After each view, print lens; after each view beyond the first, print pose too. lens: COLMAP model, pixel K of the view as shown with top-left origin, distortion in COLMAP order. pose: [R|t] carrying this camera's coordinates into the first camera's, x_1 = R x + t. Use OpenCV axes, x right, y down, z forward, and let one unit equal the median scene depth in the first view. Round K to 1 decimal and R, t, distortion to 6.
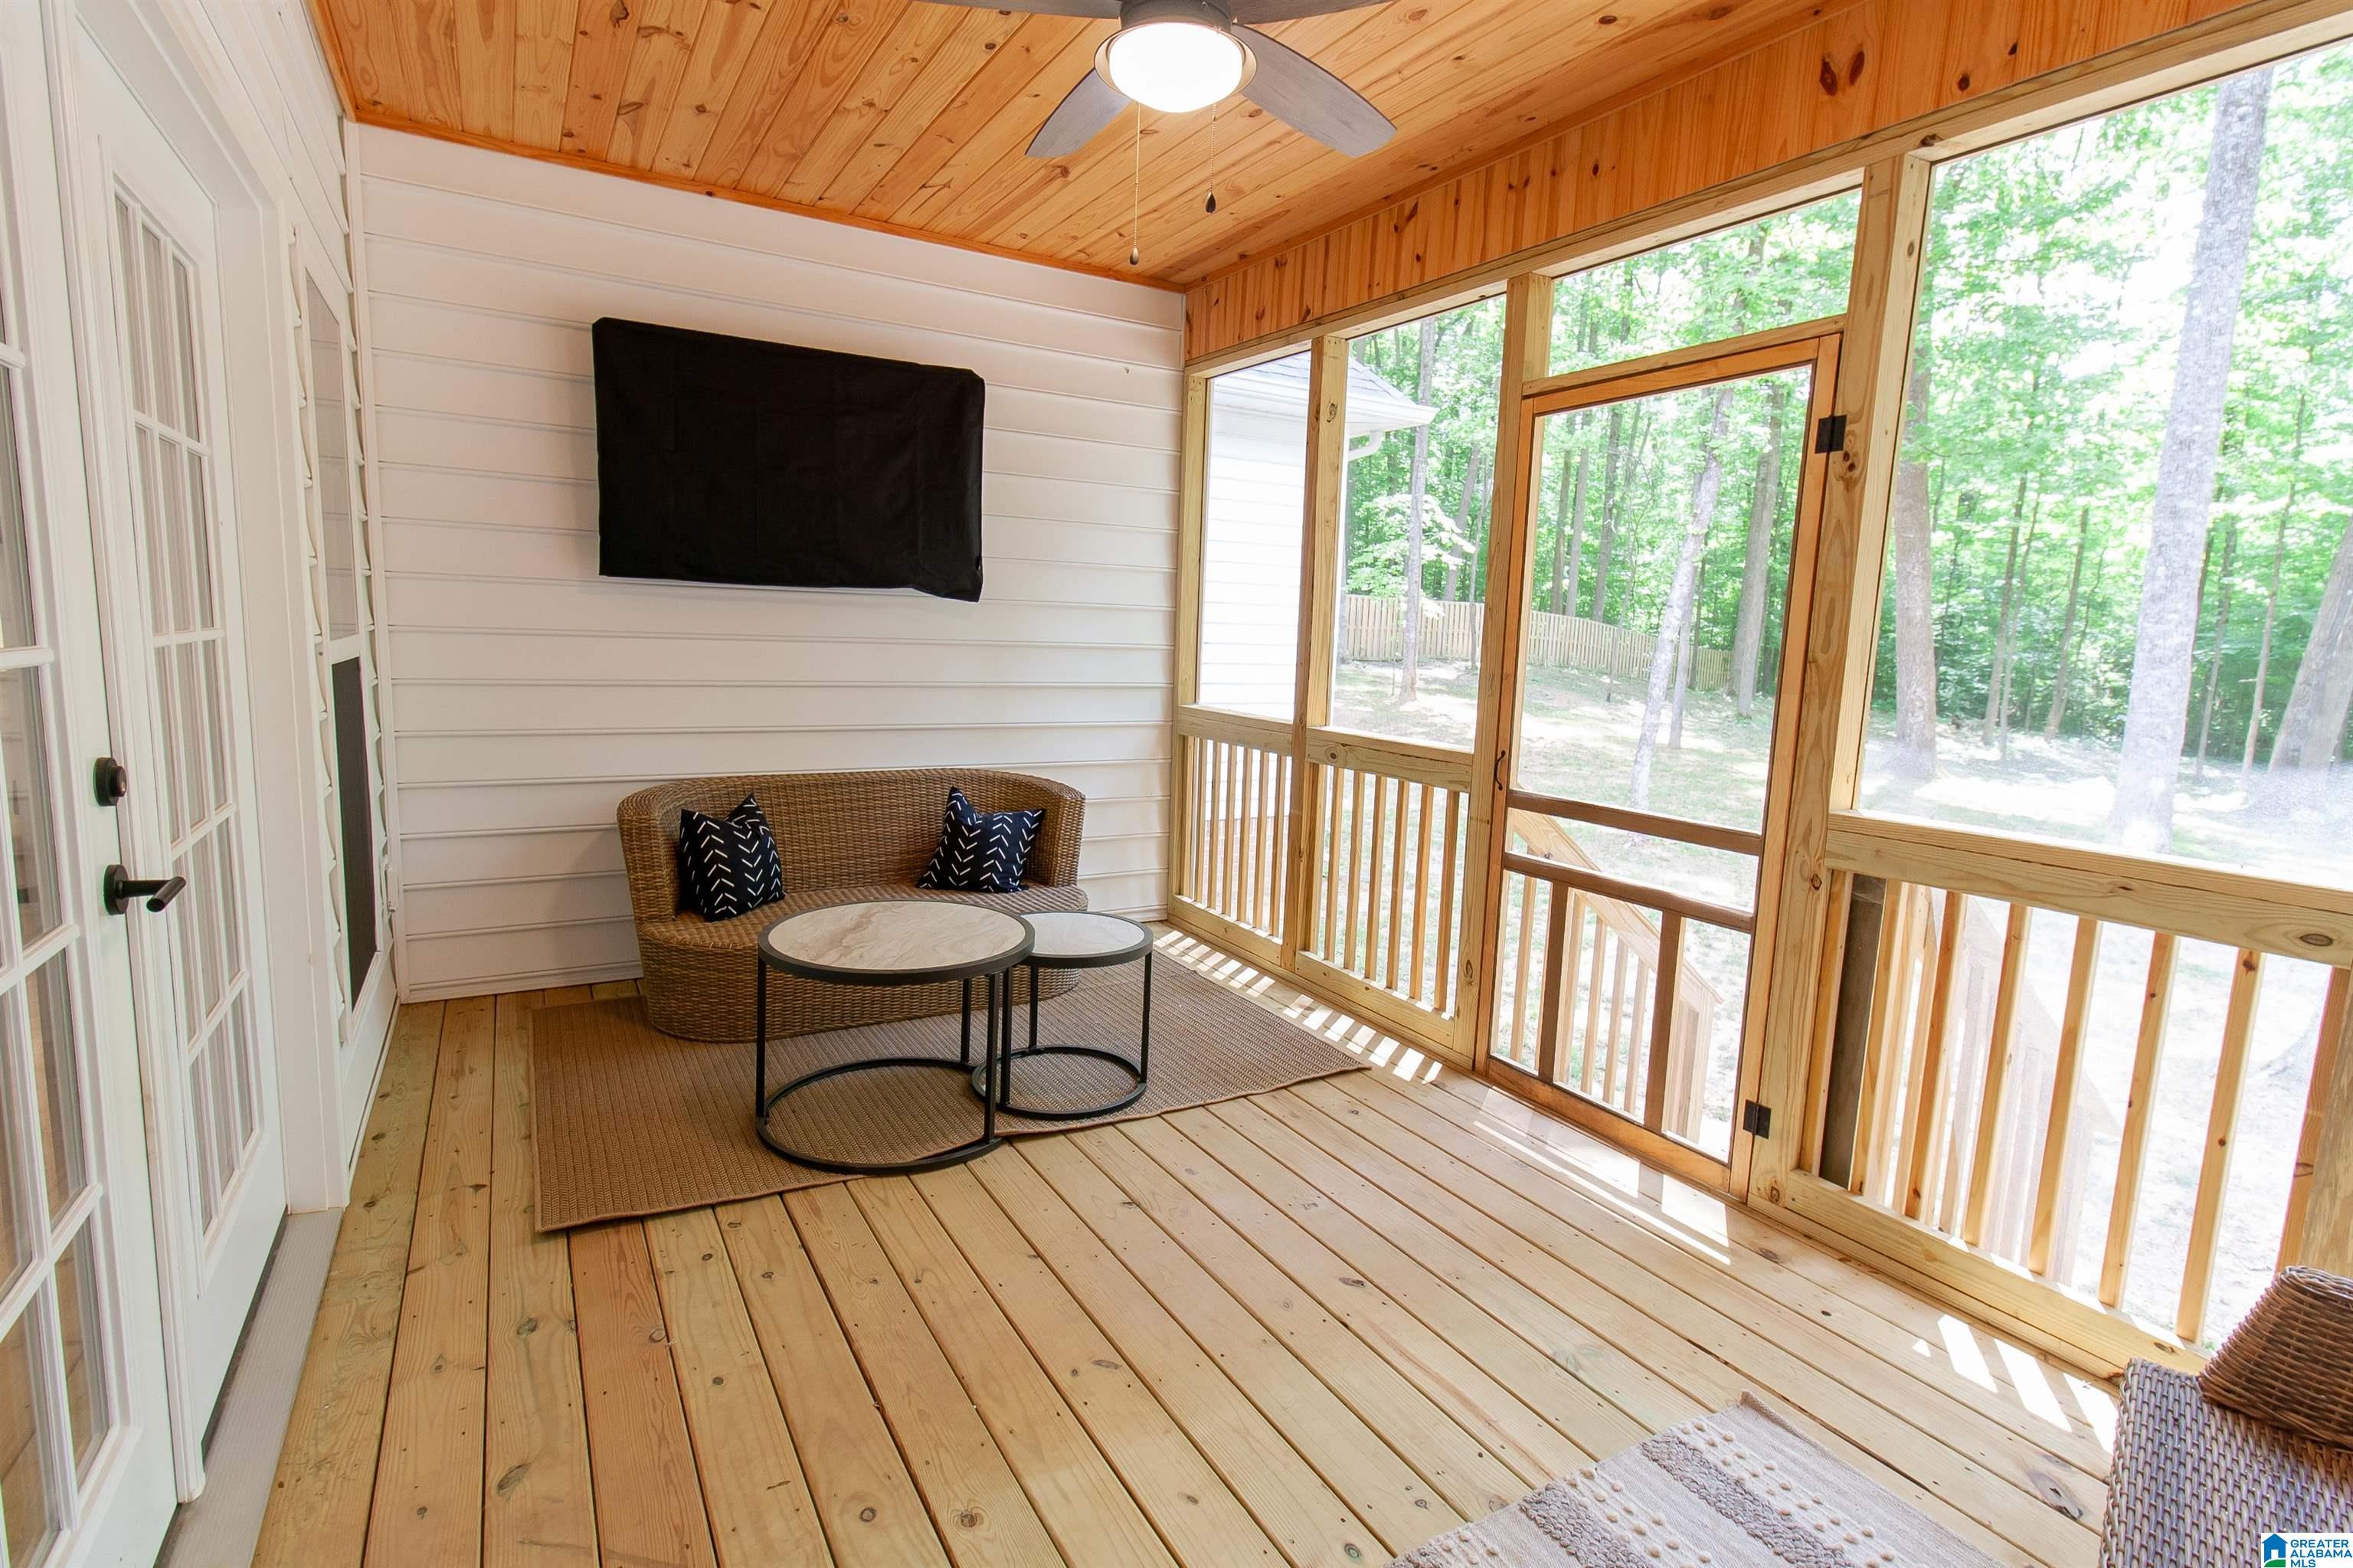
lens RADIAL K [[1112.3, 0, 1188.9], [0, 1112.3, 785.7], [0, 0, 1]] dist [0.003230, -0.000077]
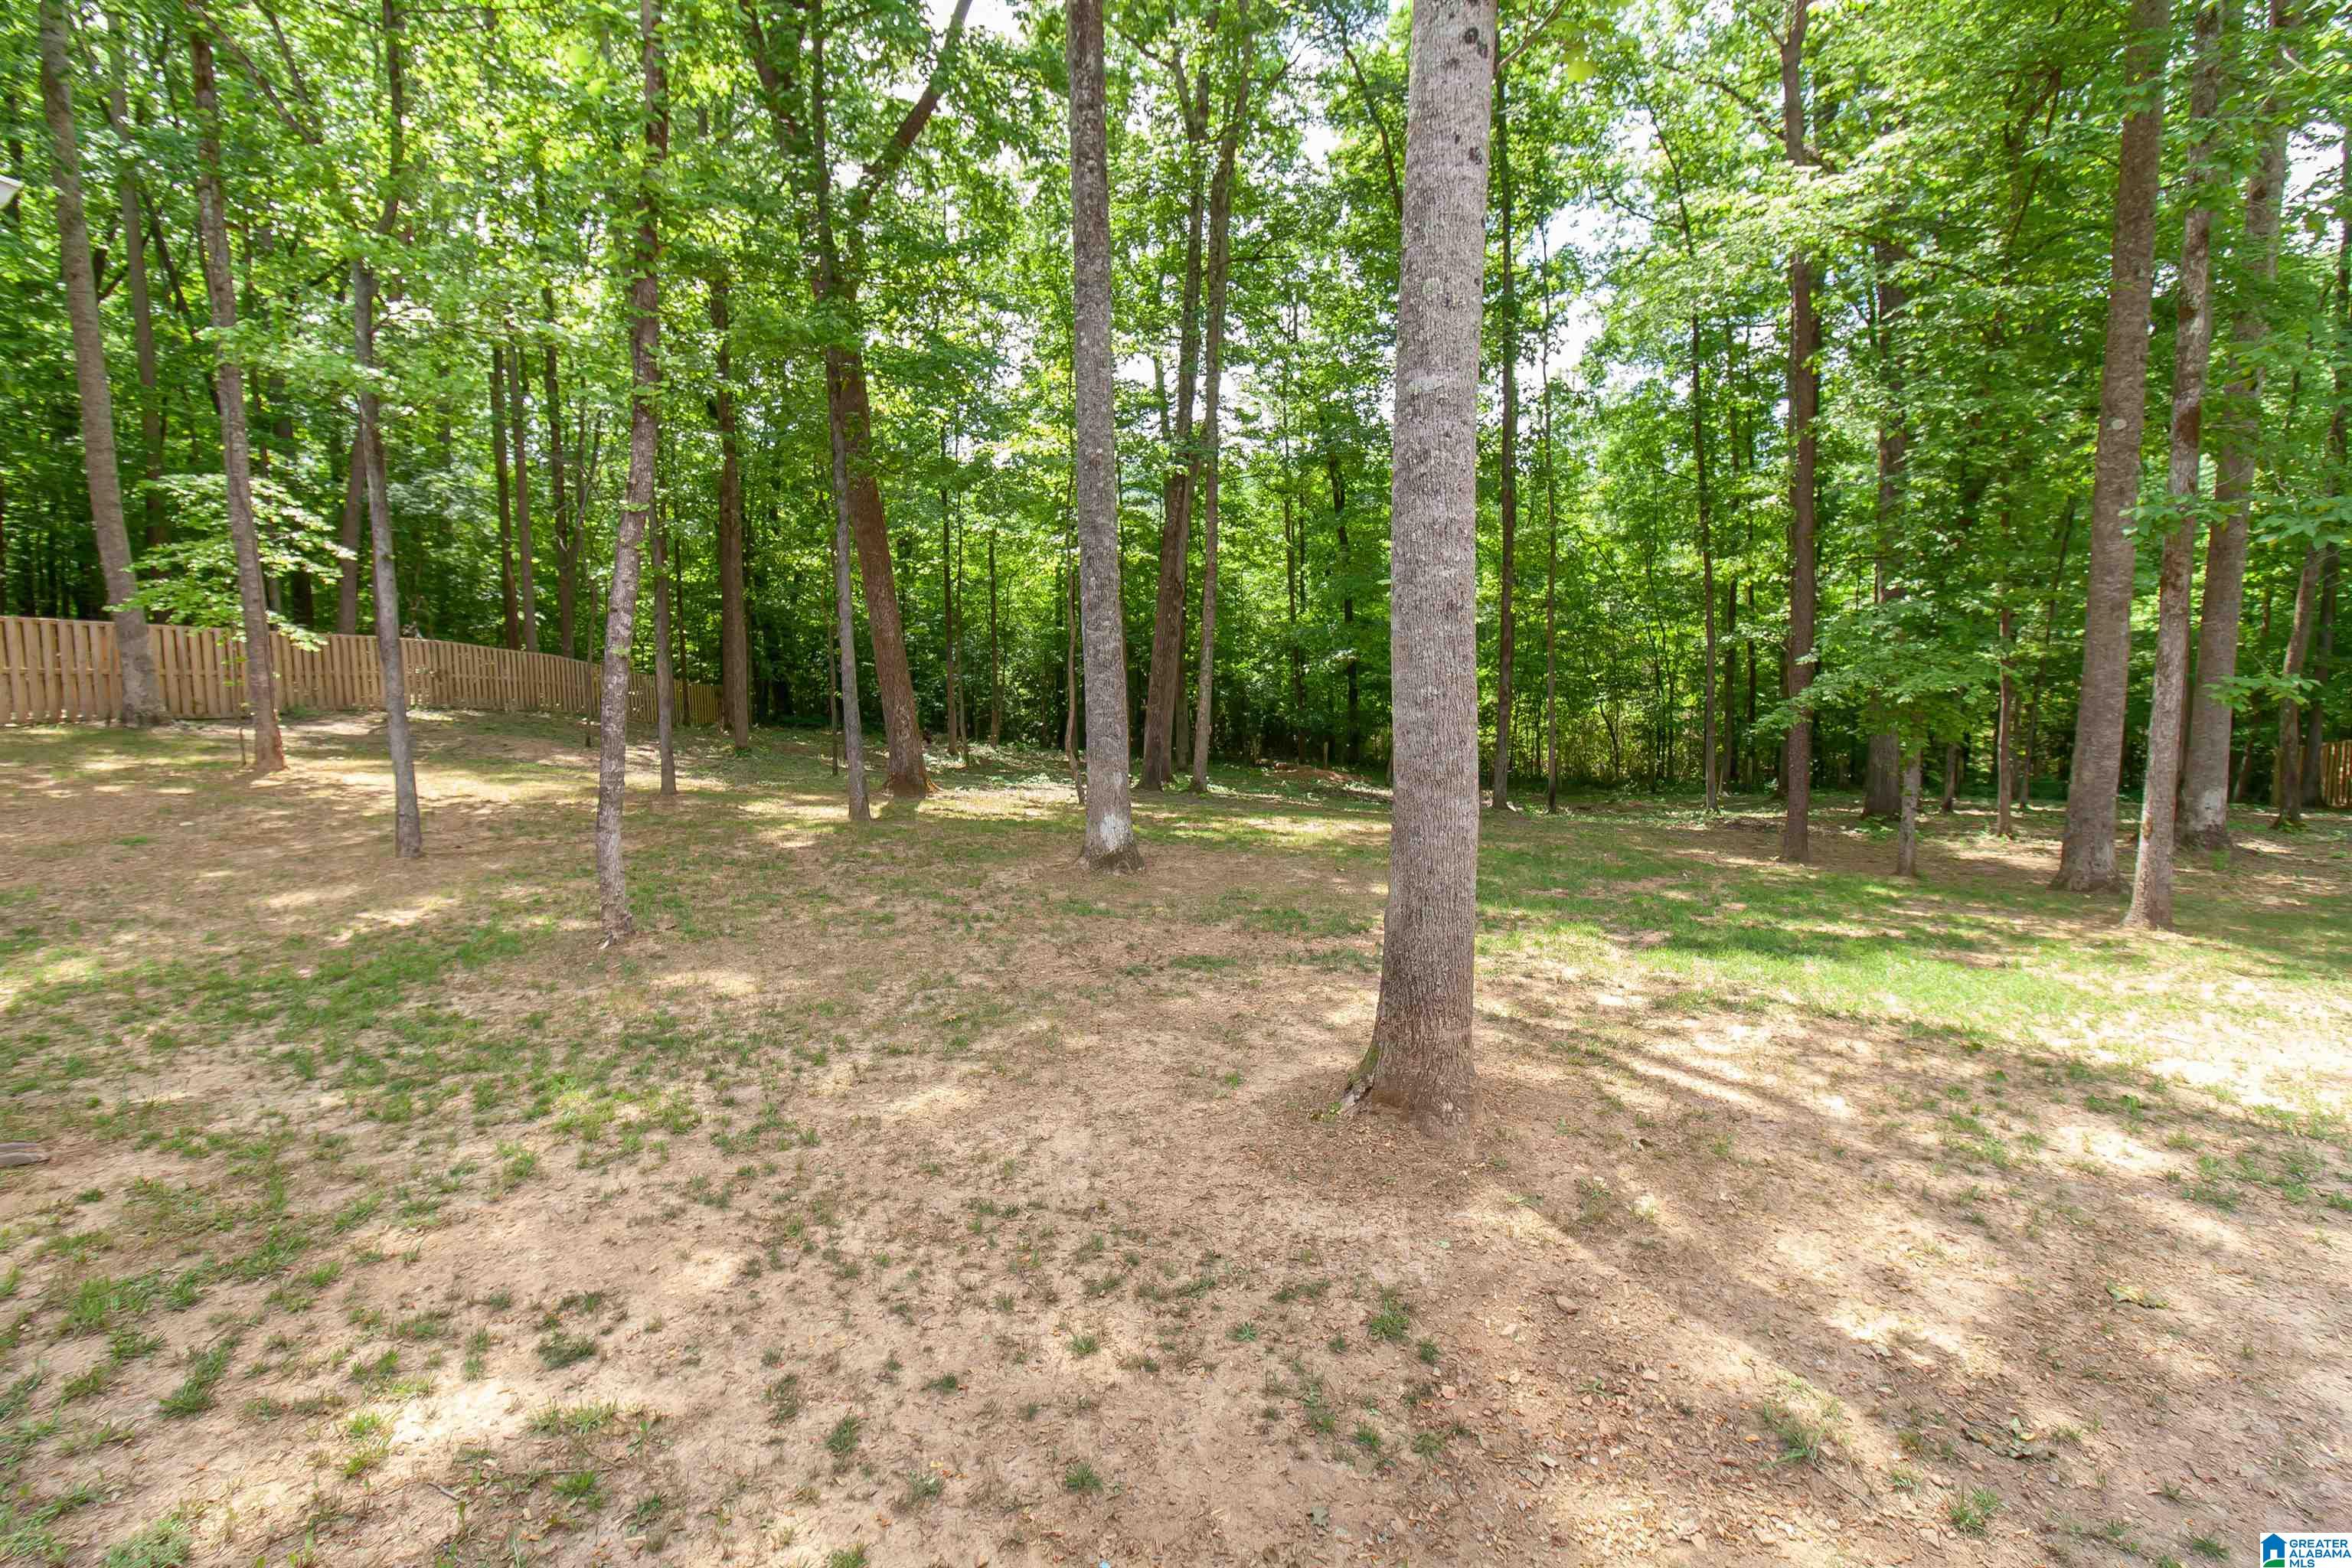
lens RADIAL K [[1091.3, 0, 1198.5], [0, 1091.3, 785.1], [0, 0, 1]] dist [0.001081, -0.000268]
pose [[0.652766, -0.113722, 0.748975, 0.433528], [0.138966, 0.989867, 0.029183, -0.044977], [-0.744705, 0.085033, 0.661955, 0.822041]]
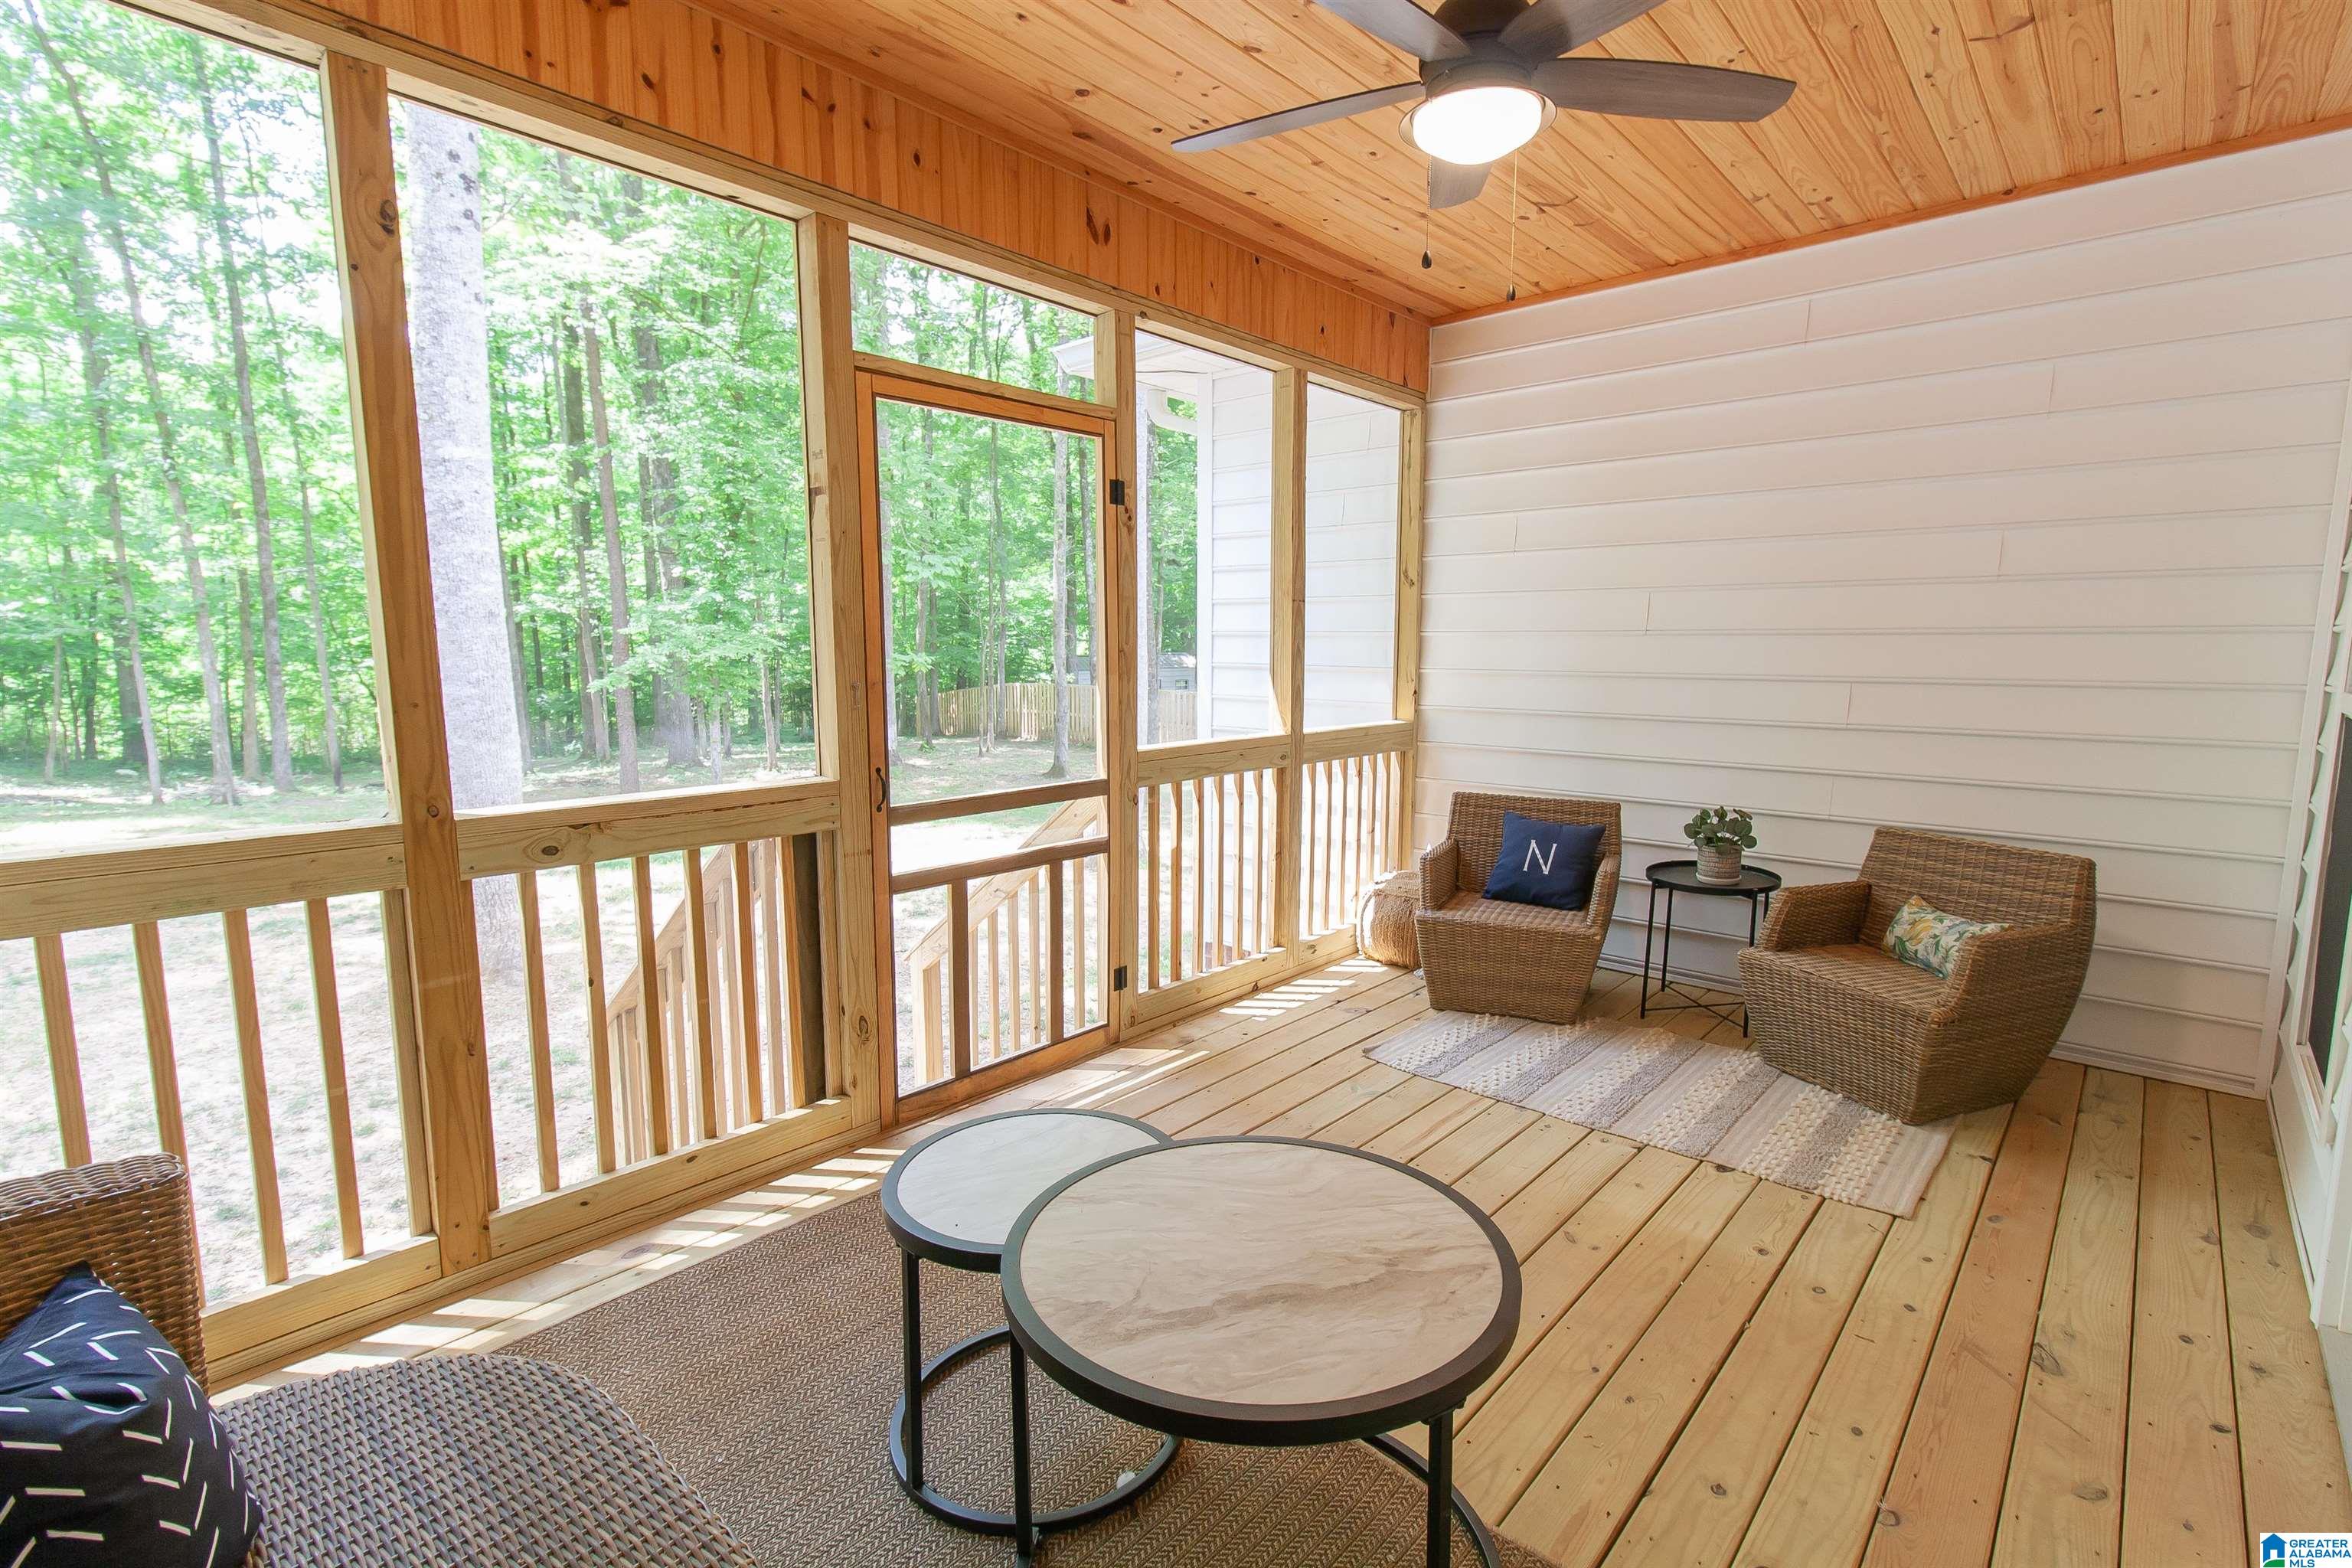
lens RADIAL K [[1105.6, 0, 1177.4], [0, 1105.6, 790.4], [0, 0, 1]] dist [0.001814, -0.000377]
pose [[-0.295272, -0.166189, 0.940849, -0.554943], [0.119927, 0.970520, 0.209067, -0.150900], [-0.947857, 0.174564, -0.266637, 0.896644]]
